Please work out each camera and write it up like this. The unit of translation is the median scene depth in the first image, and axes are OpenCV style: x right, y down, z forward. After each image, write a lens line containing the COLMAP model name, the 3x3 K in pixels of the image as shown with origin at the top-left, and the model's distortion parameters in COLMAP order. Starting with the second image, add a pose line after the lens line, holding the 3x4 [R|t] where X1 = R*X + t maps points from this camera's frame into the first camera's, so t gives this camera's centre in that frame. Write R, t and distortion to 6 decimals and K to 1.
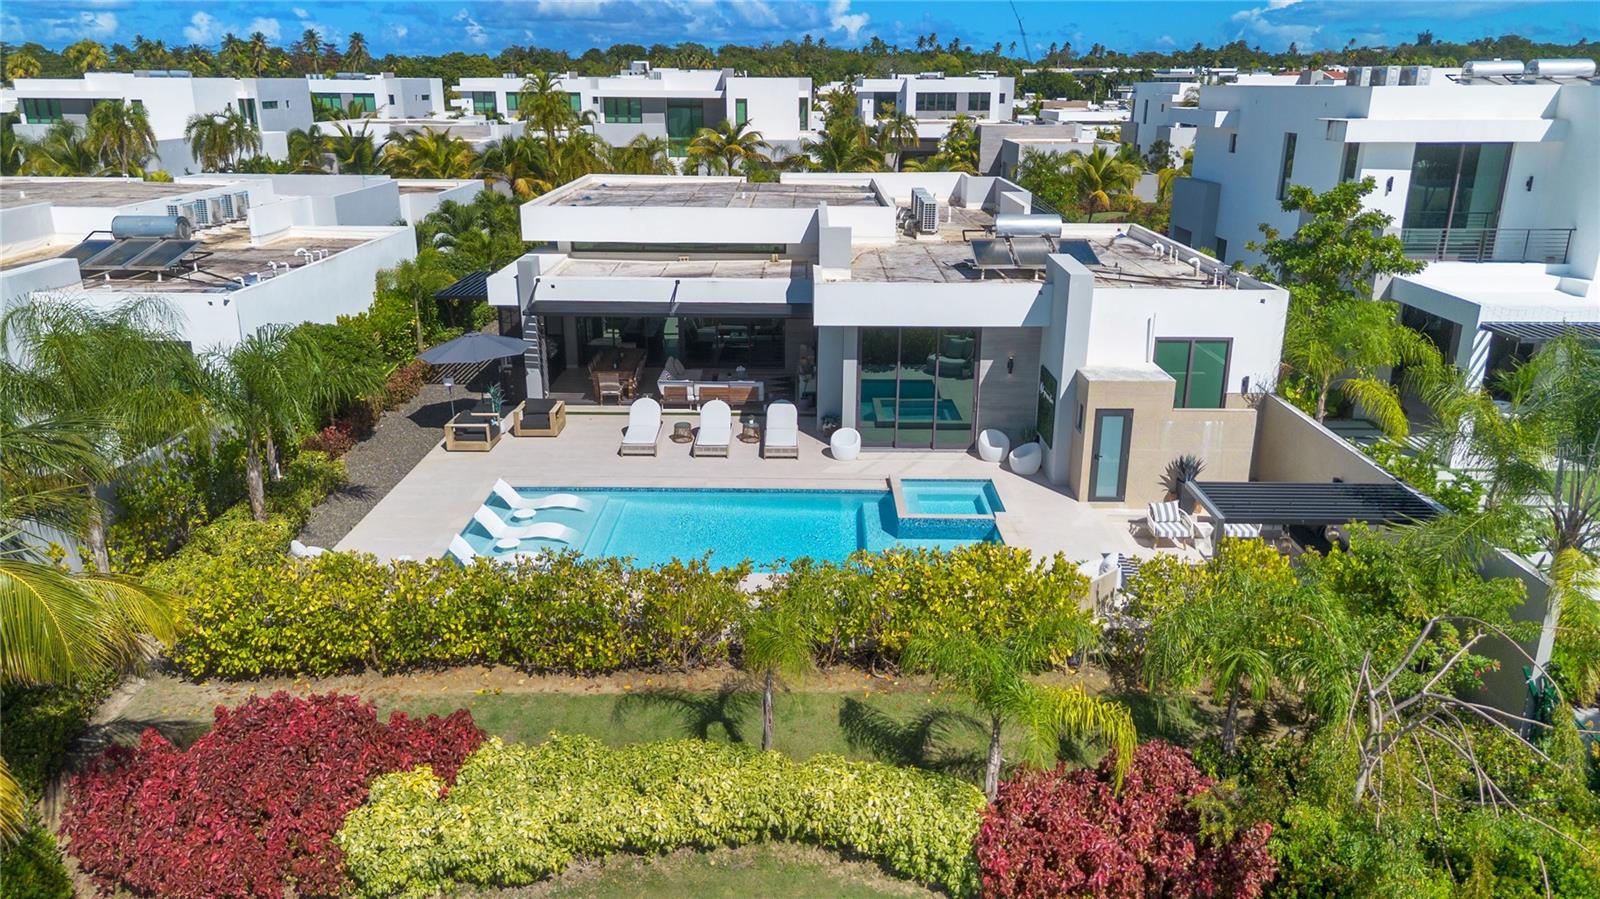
lens RADIAL K [[1130.9, 0, 800.0], [0, 1130.9, 449.5], [0, 0, 1]] dist [0.043122, -0.001933]
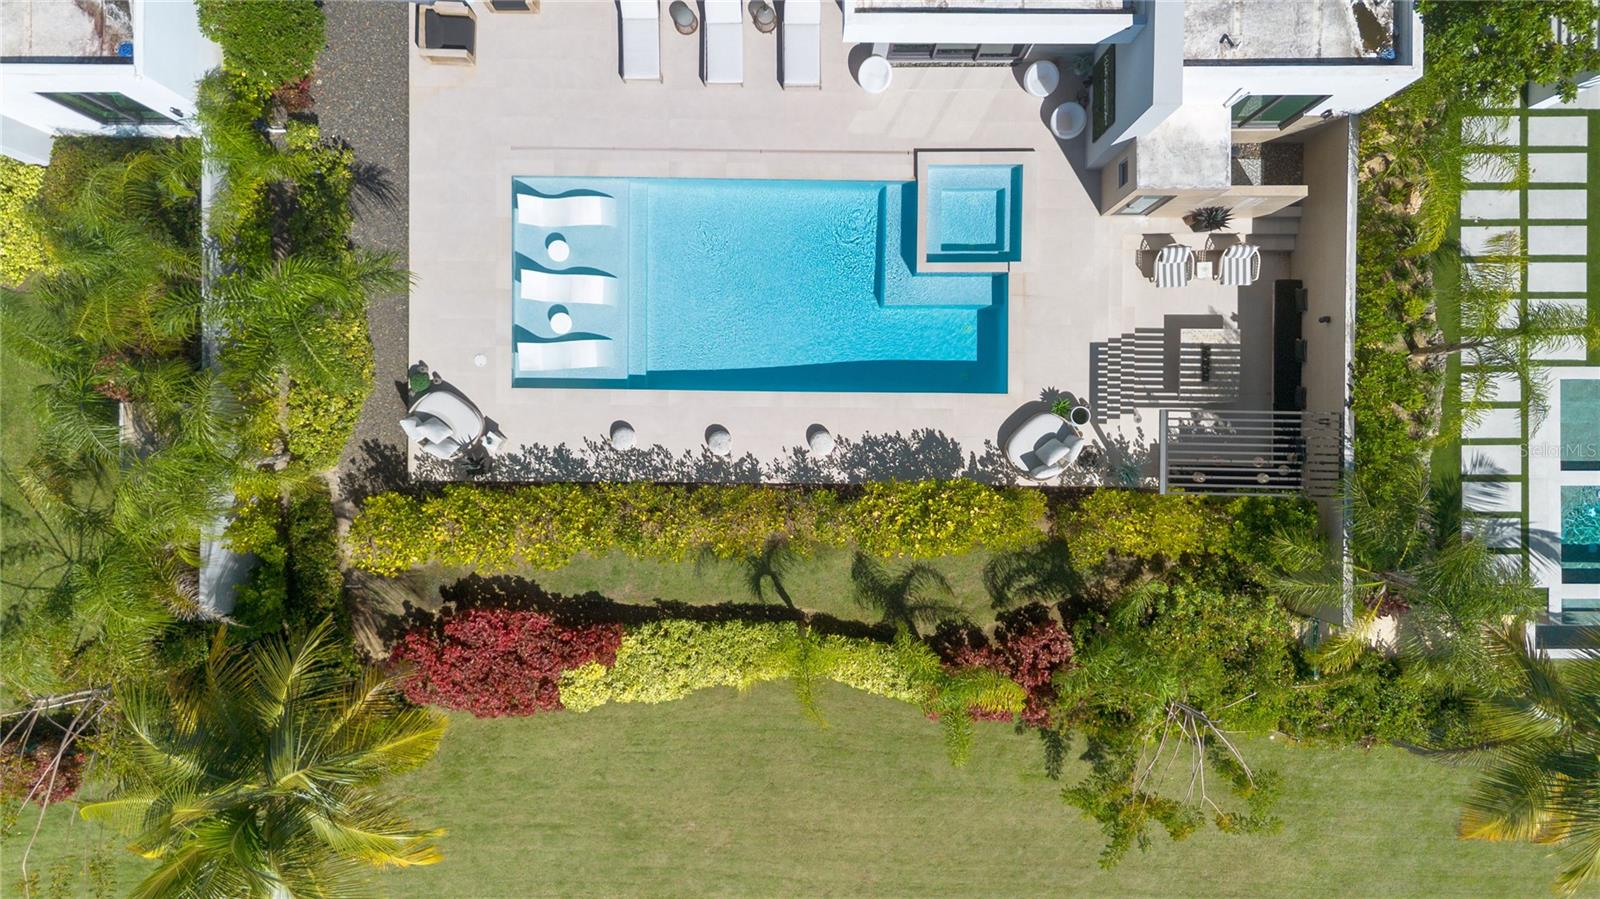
lens RADIAL K [[1130.9, 0, 800.0], [0, 1130.9, 449.5], [0, 0, 1]] dist [0.043122, -0.001933]
pose [[0.999924, -0.000316, -0.012330, -0.007197], [0.011811, 0.312563, 0.949824, -0.787480], [0.003554, -0.949897, 0.312543, 0.451168]]
